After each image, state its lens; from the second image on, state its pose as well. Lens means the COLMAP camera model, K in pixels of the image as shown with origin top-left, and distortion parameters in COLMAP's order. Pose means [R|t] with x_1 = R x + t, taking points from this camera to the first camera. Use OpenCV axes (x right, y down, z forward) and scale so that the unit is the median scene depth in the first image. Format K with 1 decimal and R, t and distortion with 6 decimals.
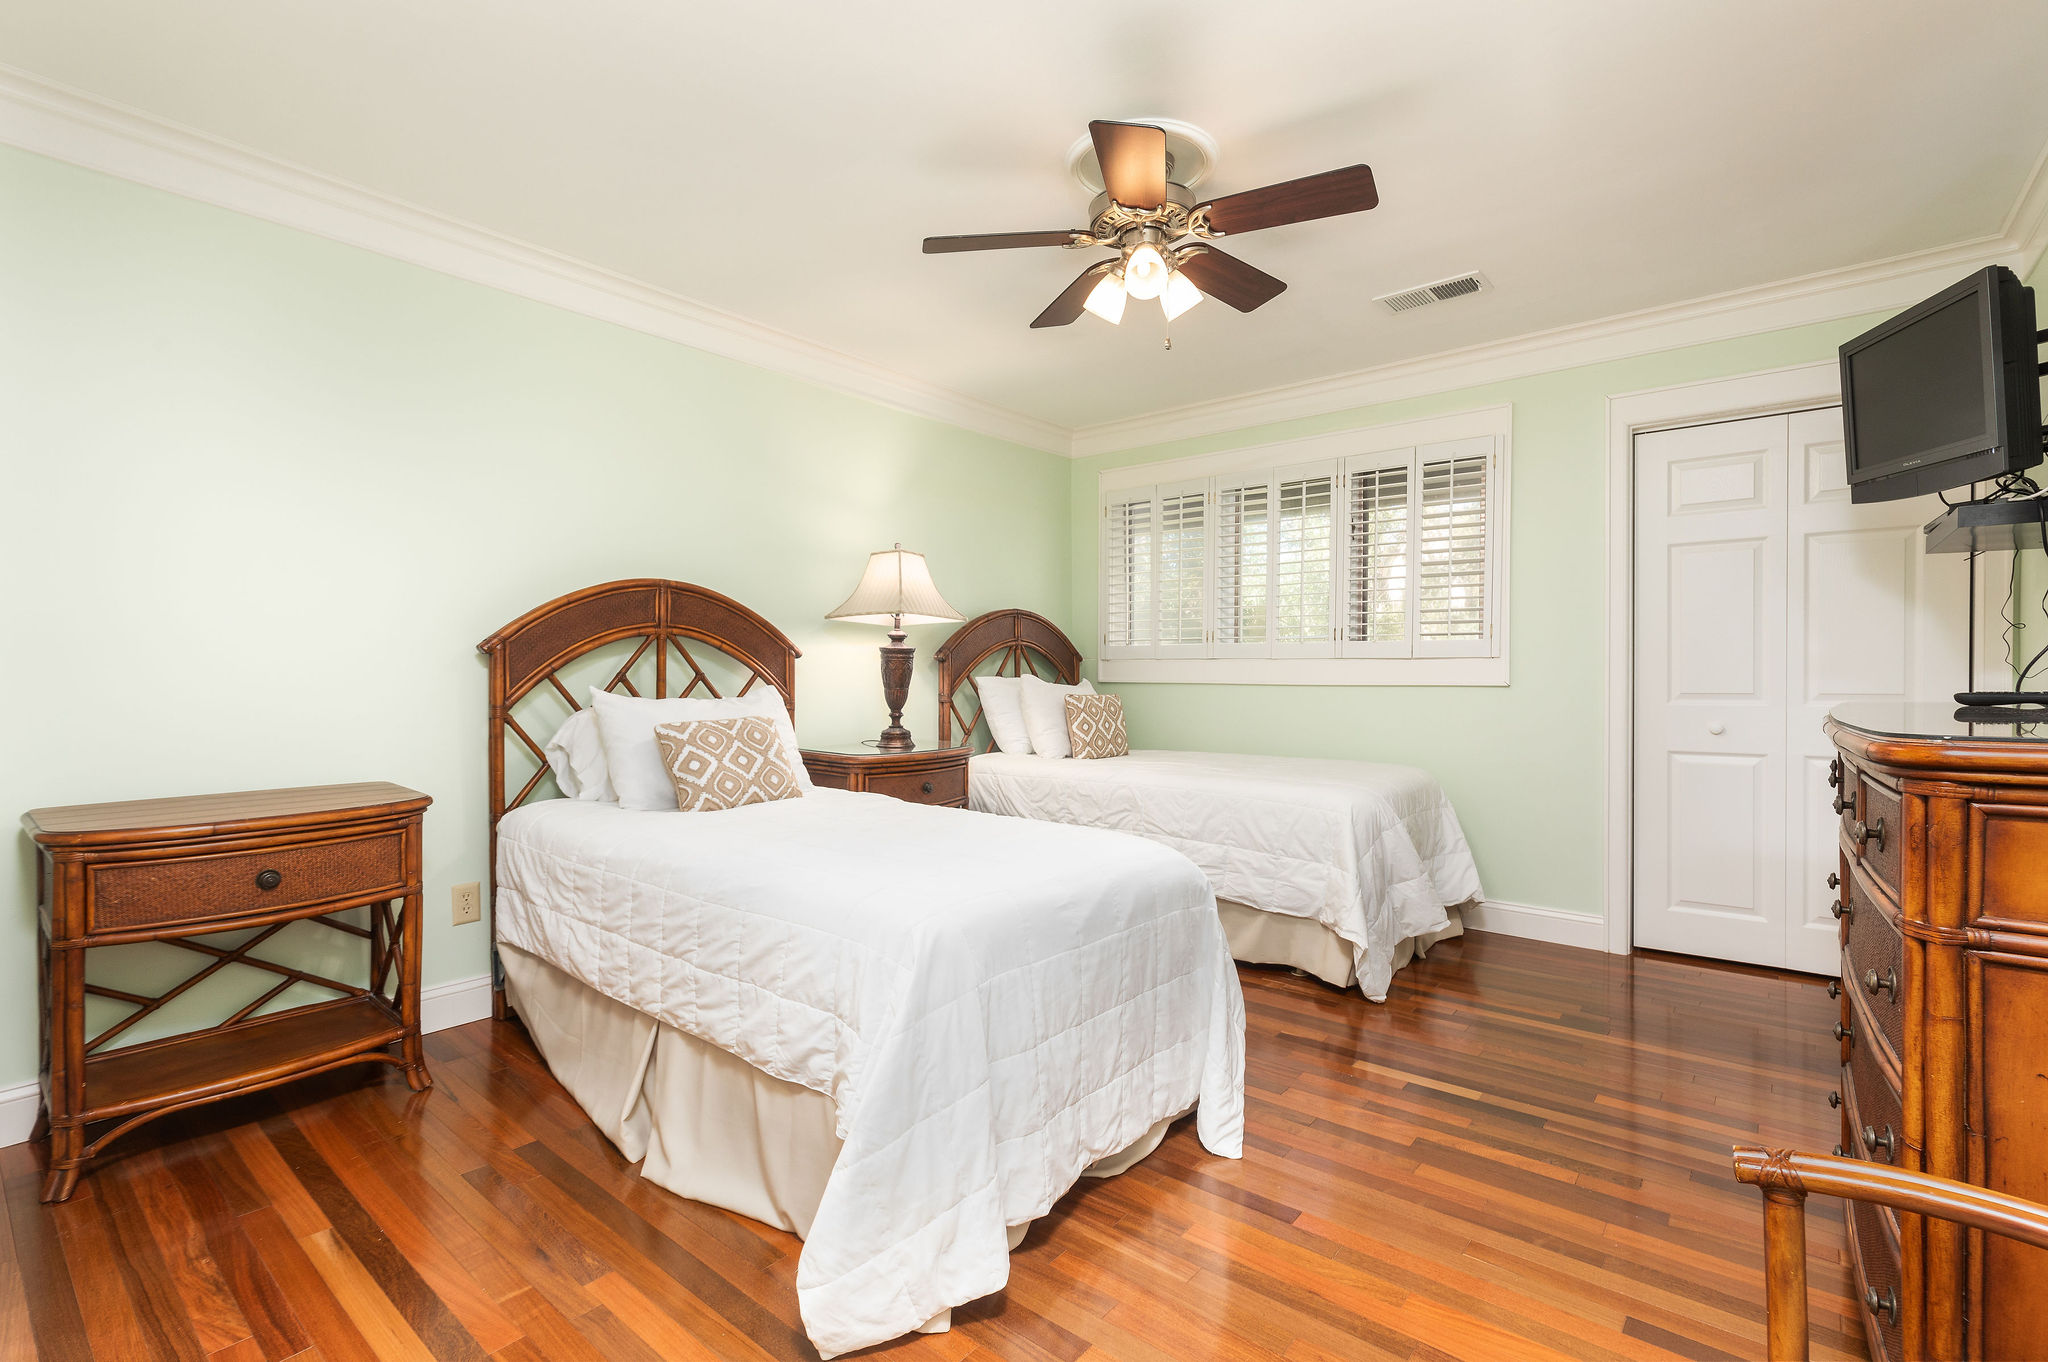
lens RADIAL K [[923.4, 0, 1021.6], [0, 923.4, 679.2], [0, 0, 1]] dist [0.000131, 0.000004]
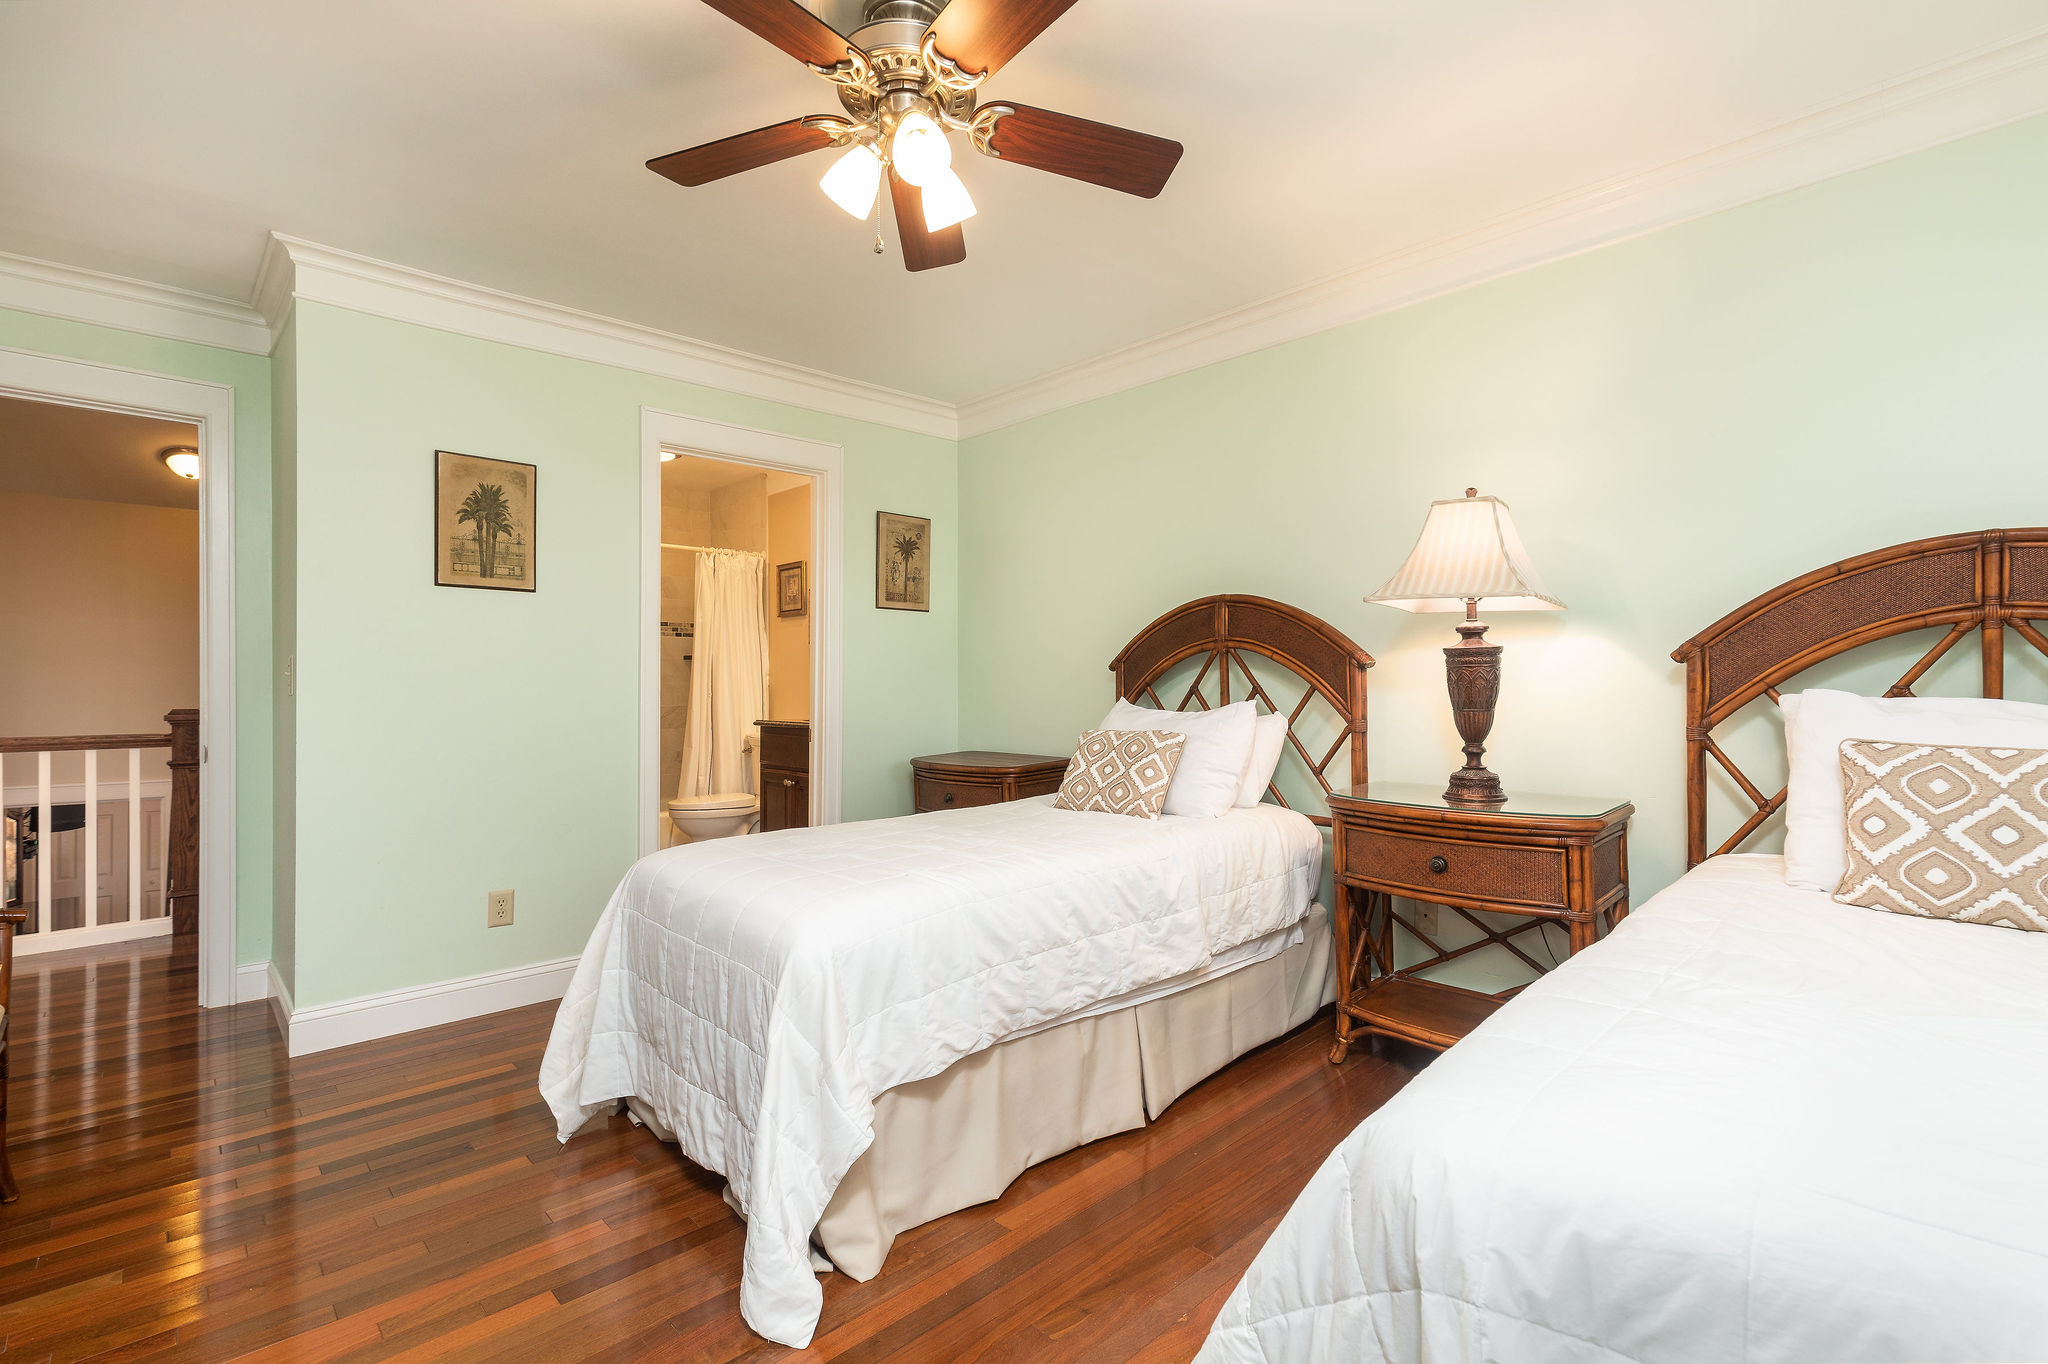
lens RADIAL K [[923.4, 0, 1032.2], [0, 923.4, 682.2], [0, 0, 1]] dist [0.000131, 0.000004]
pose [[-0.123651, -0.006121, -0.992307, 0.549278], [-0.007628, 0.999957, -0.005217, -0.003460], [0.992296, 0.006924, -0.123693, 0.774407]]
